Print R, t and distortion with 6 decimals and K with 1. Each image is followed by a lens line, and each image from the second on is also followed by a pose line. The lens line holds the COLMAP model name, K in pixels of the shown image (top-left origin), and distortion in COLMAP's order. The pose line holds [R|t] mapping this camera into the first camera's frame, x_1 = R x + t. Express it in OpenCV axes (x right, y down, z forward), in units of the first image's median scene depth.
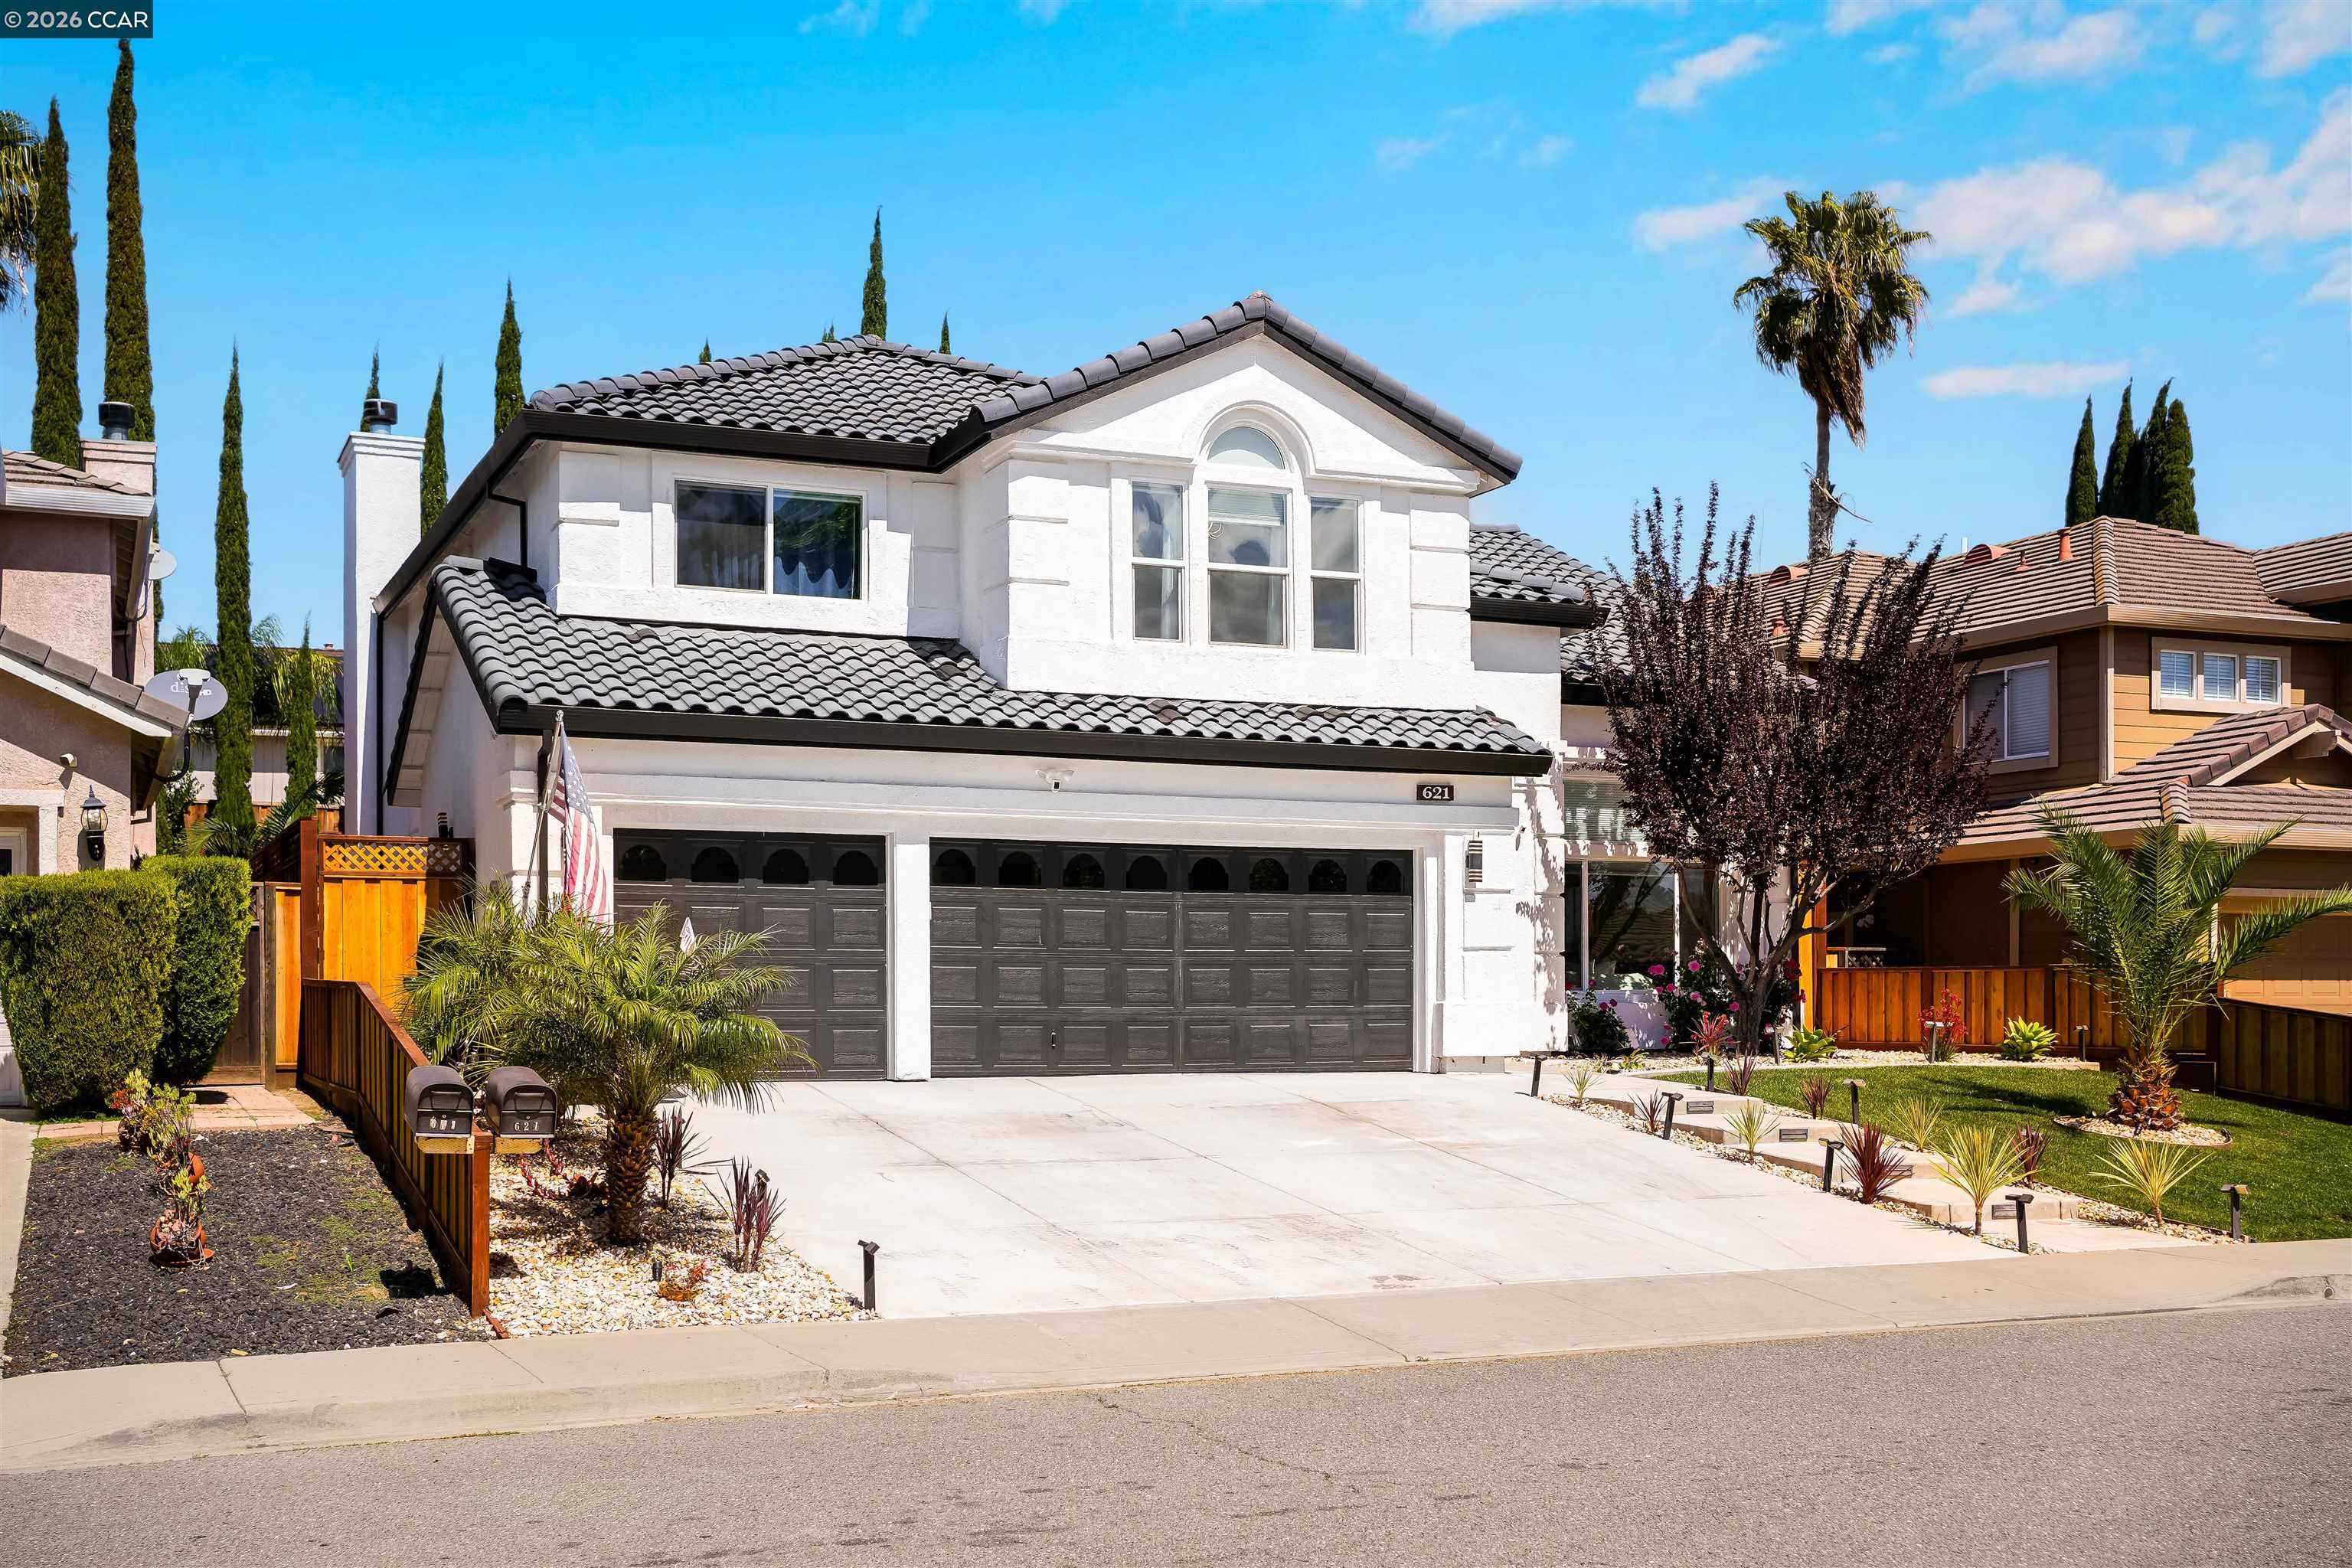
lens RADIAL K [[2442.1, 0, 1171.3], [0, 2442.1, 994.9], [0, 0, 1]] dist [0.073109, 0.013428]
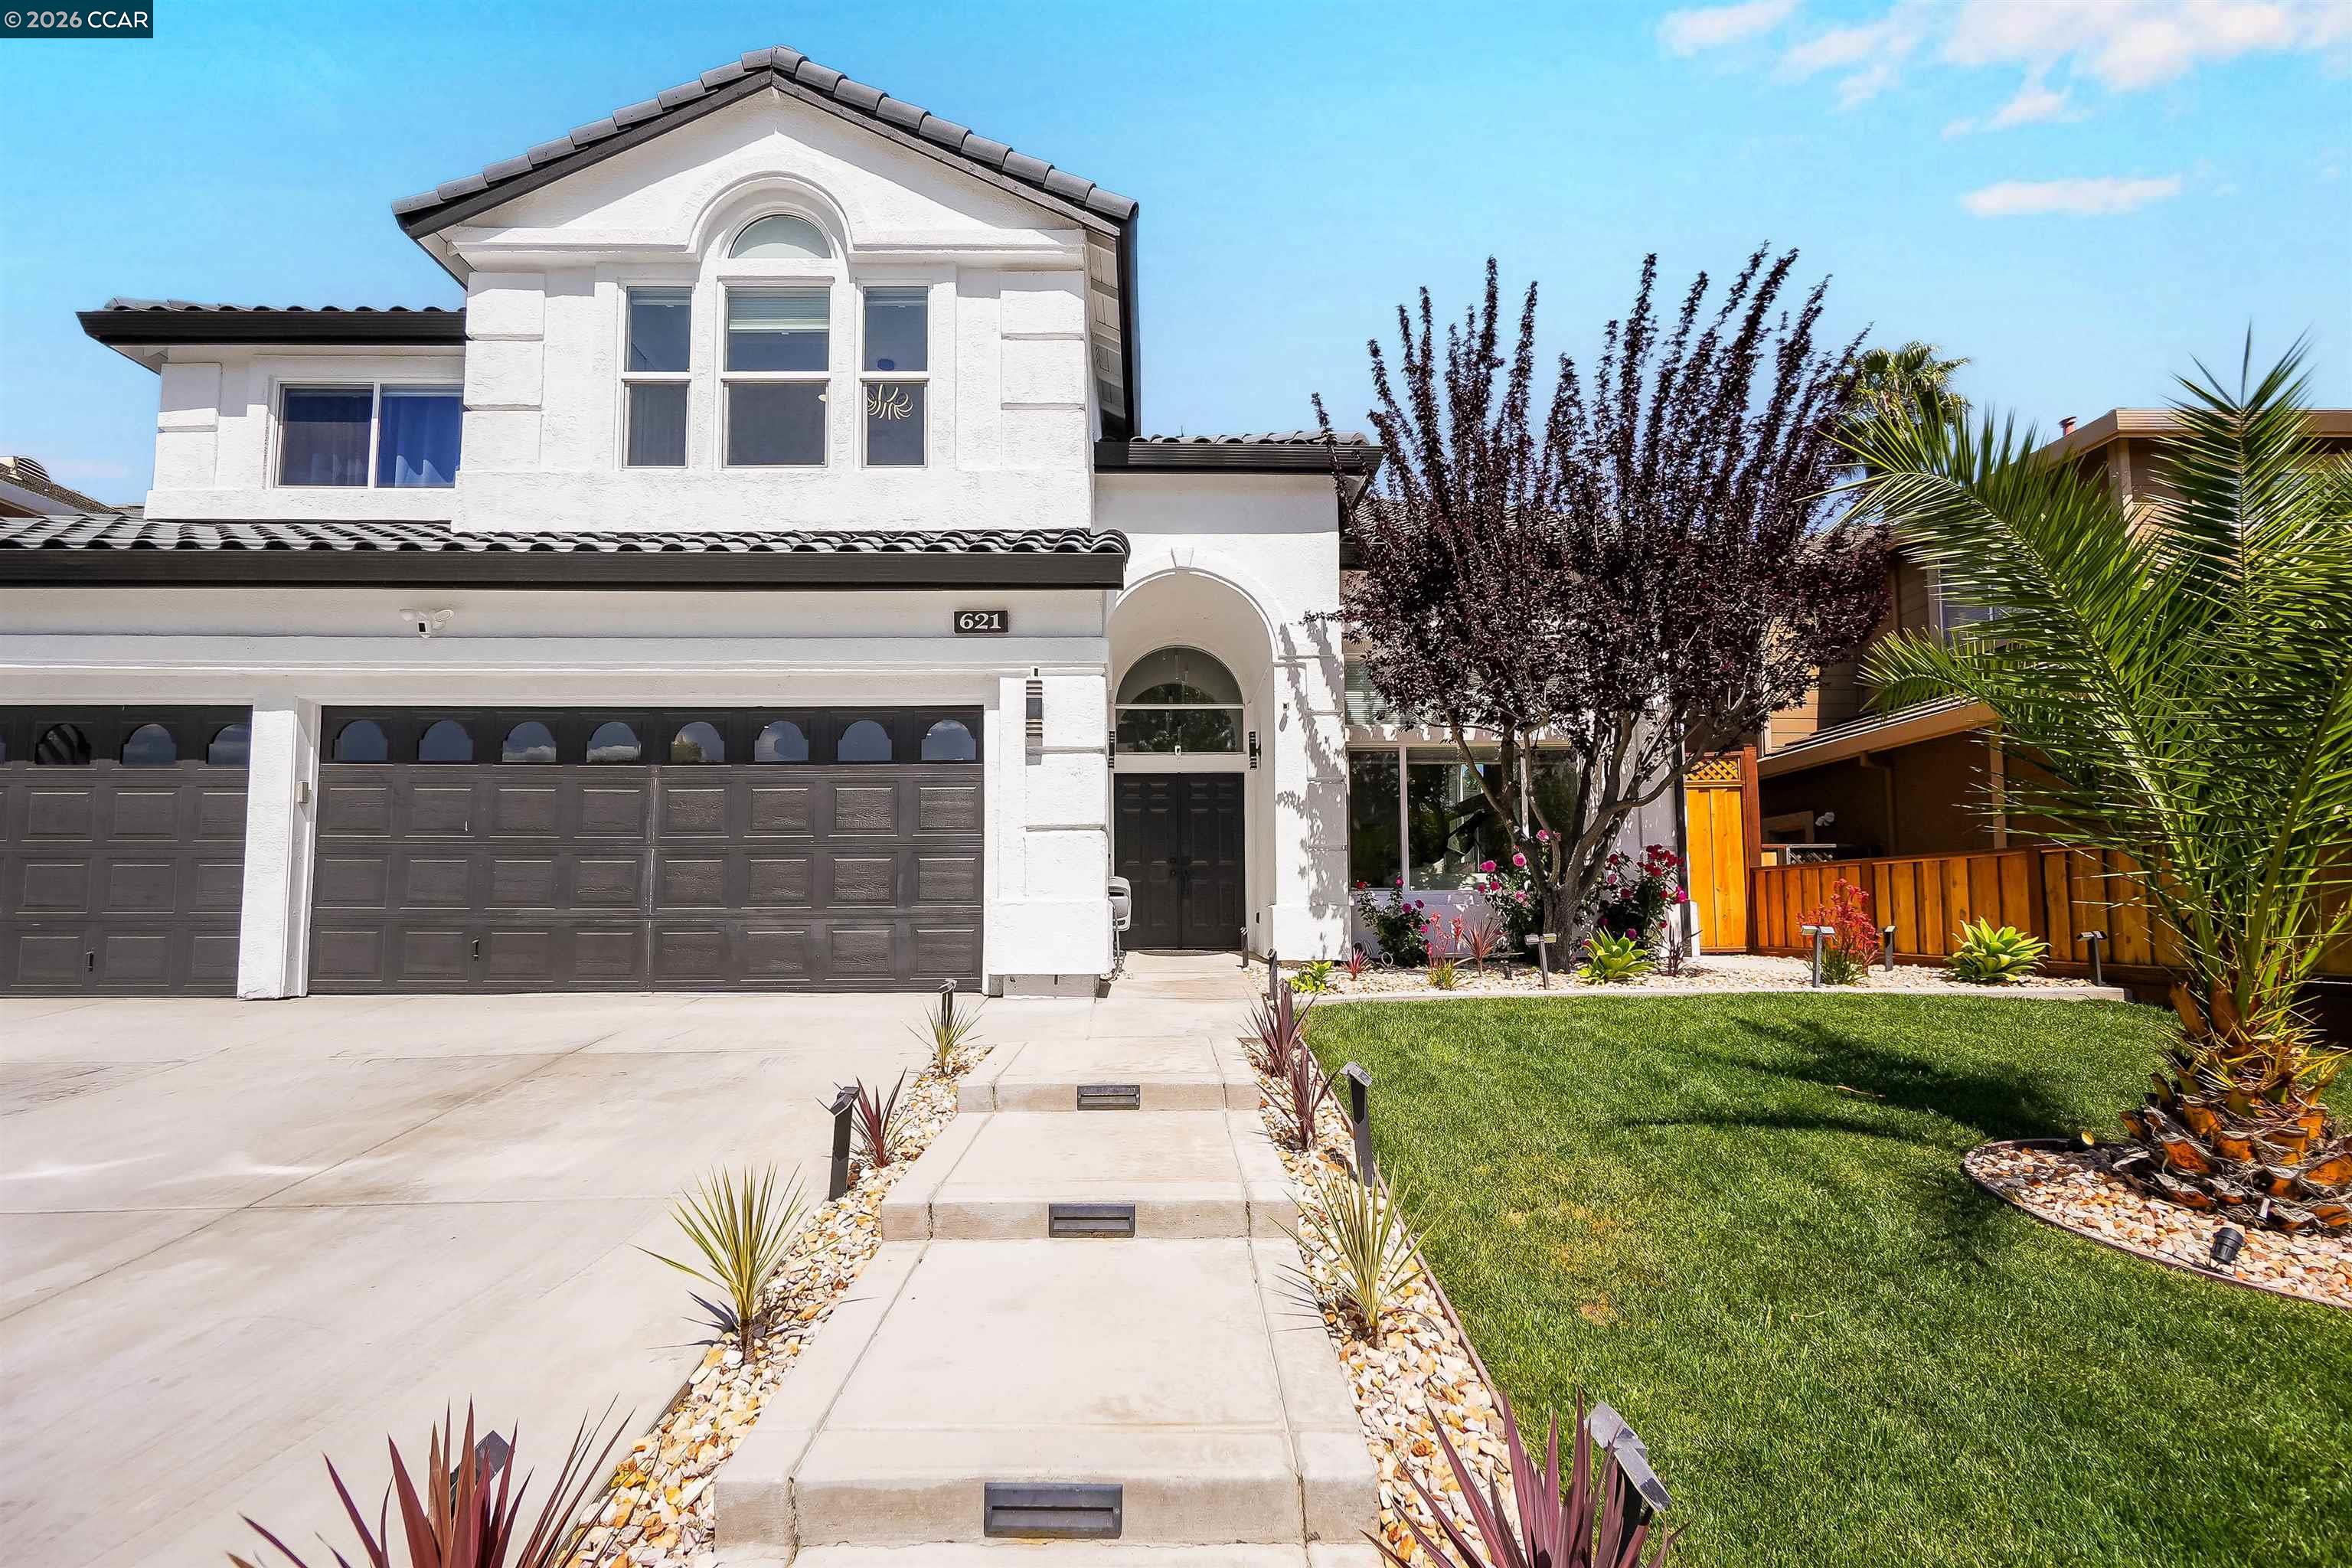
lens RADIAL K [[1067.7, 0, 1153.3], [0, 1067.7, 848.1], [0, 0, 1]] dist [0.002943, 0.000453]
pose [[0.922244, -0.027853, -0.385603, 0.280565], [0.004639, 0.998127, -0.061003, 0.007102], [0.386580, 0.054471, 0.920646, 0.719549]]
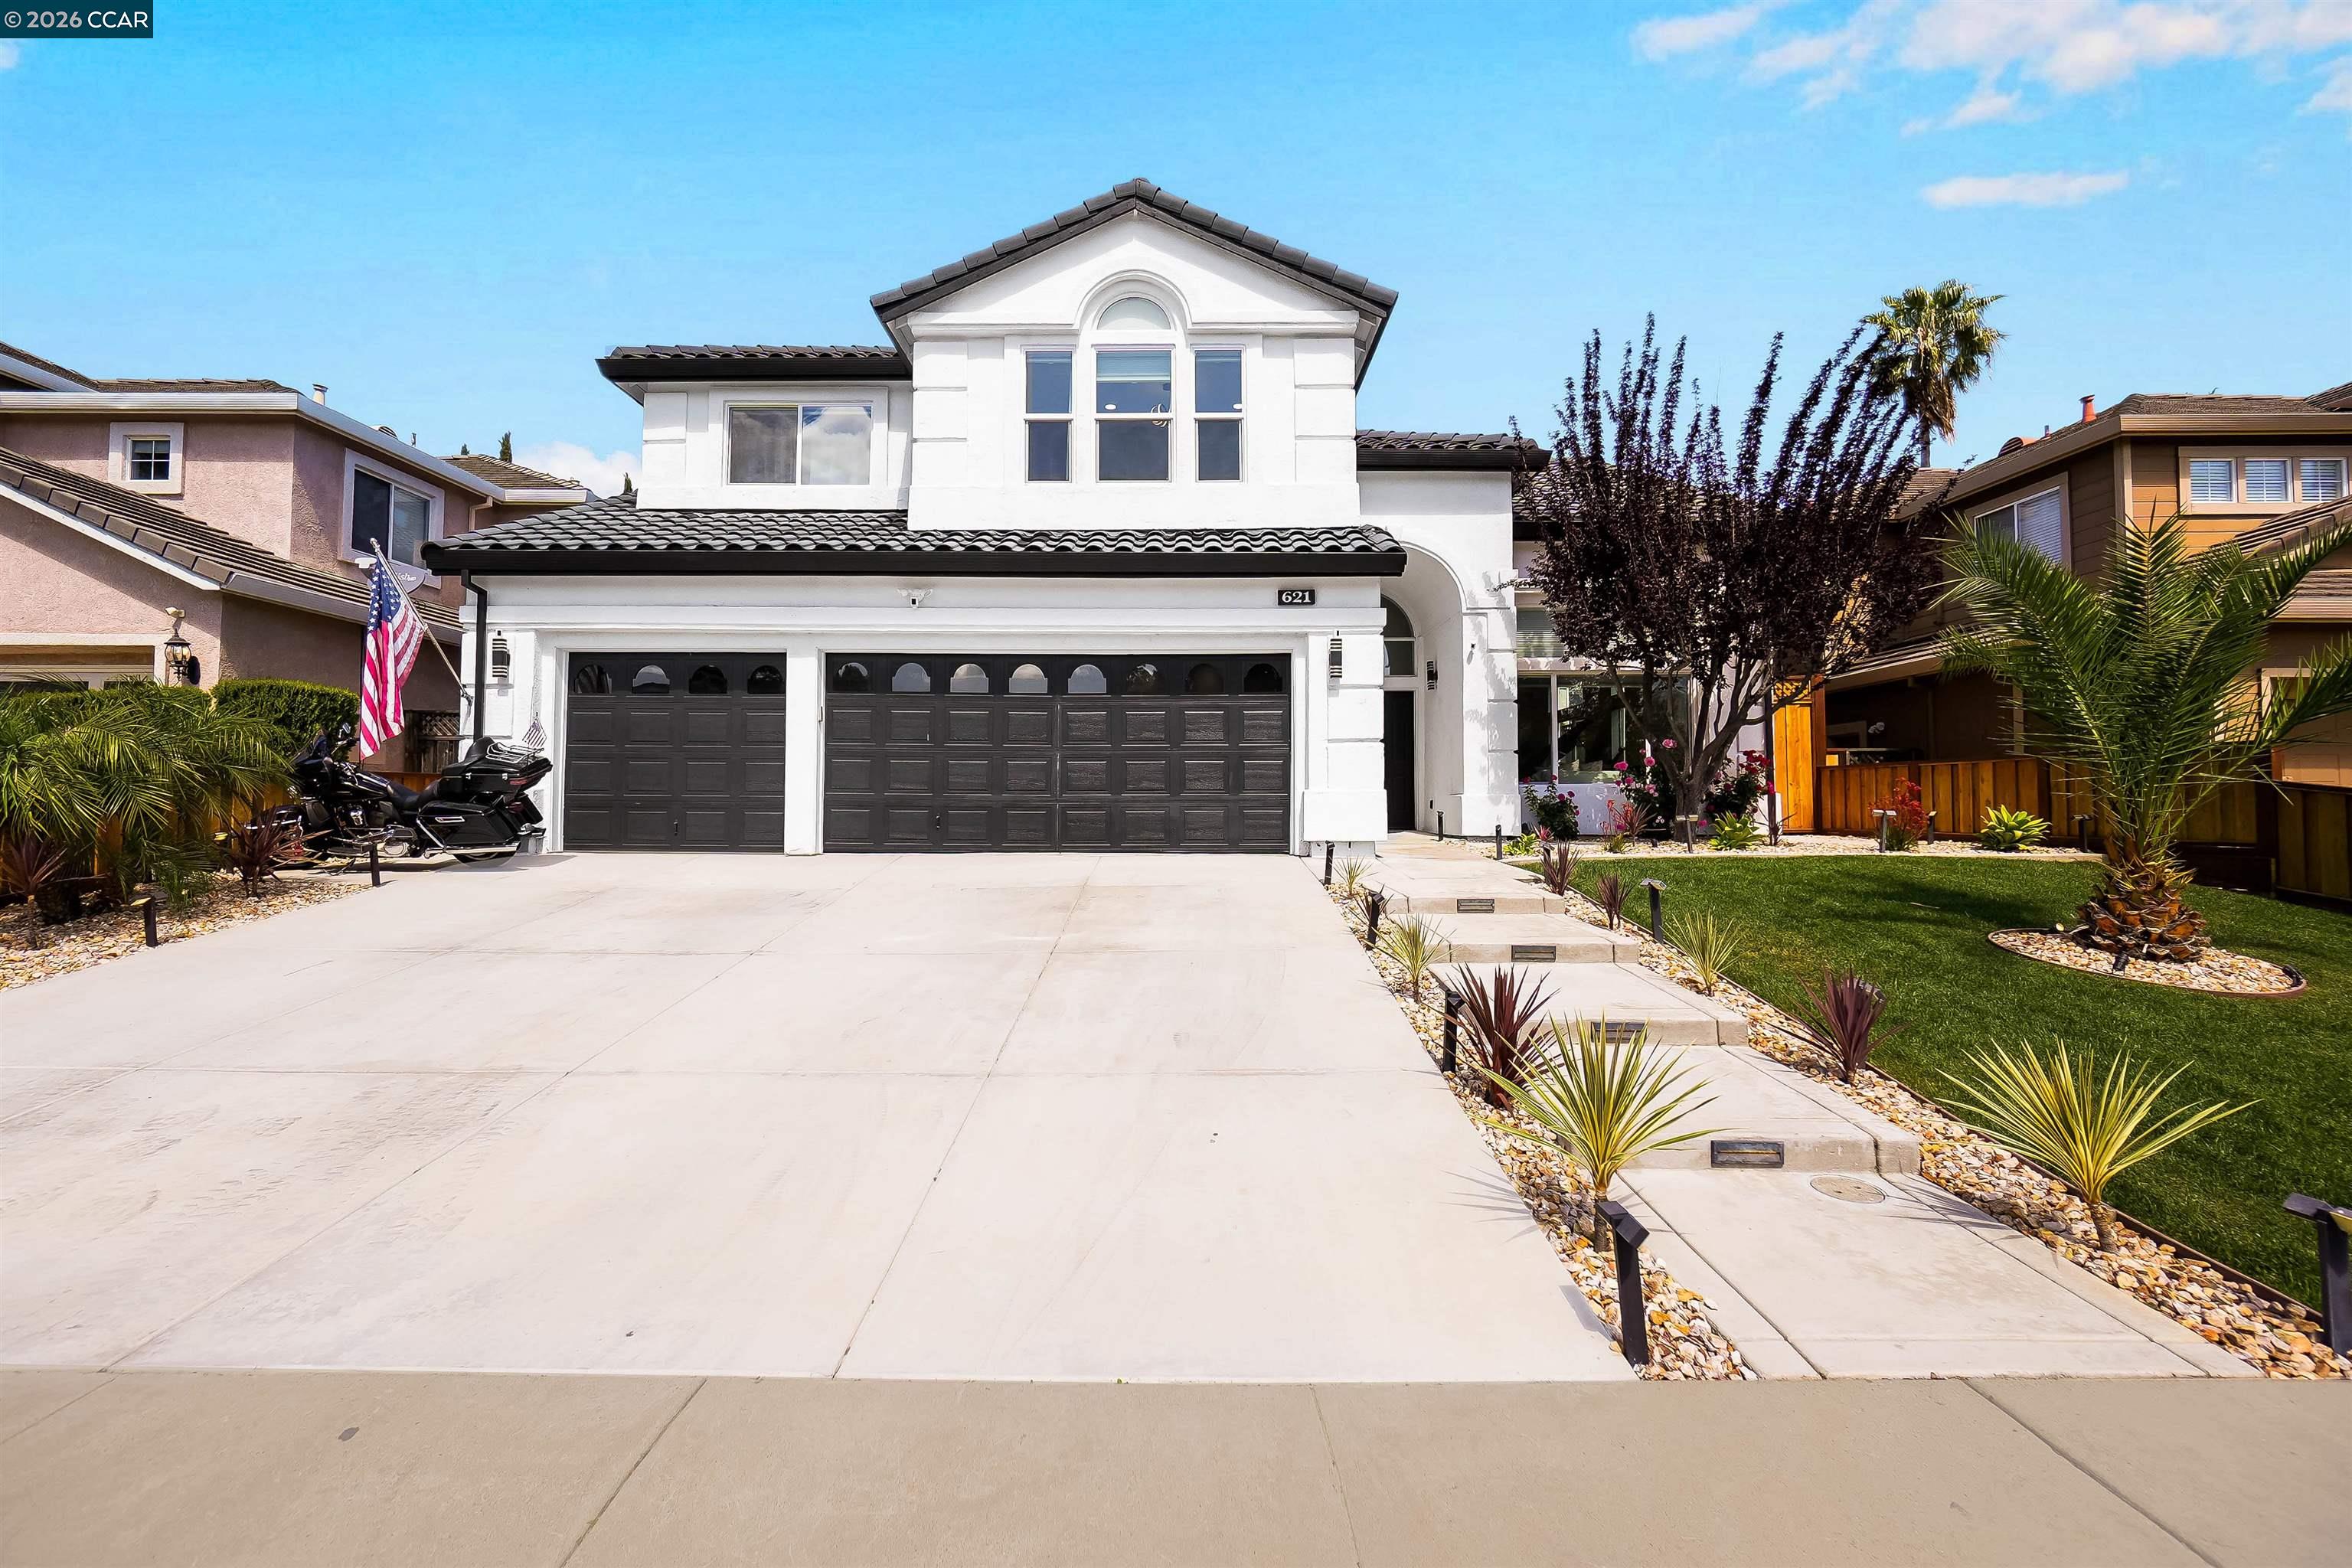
lens RADIAL K [[1032.6, 0, 1165.0], [0, 1032.6, 772.1], [0, 0, 1]] dist [0.009973, 0.000093]
pose [[0.913820, -0.013250, -0.405904, 0.238612], [0.000625, 0.999512, -0.031220, 0.009298], [0.406120, 0.028276, 0.913382, 0.559687]]
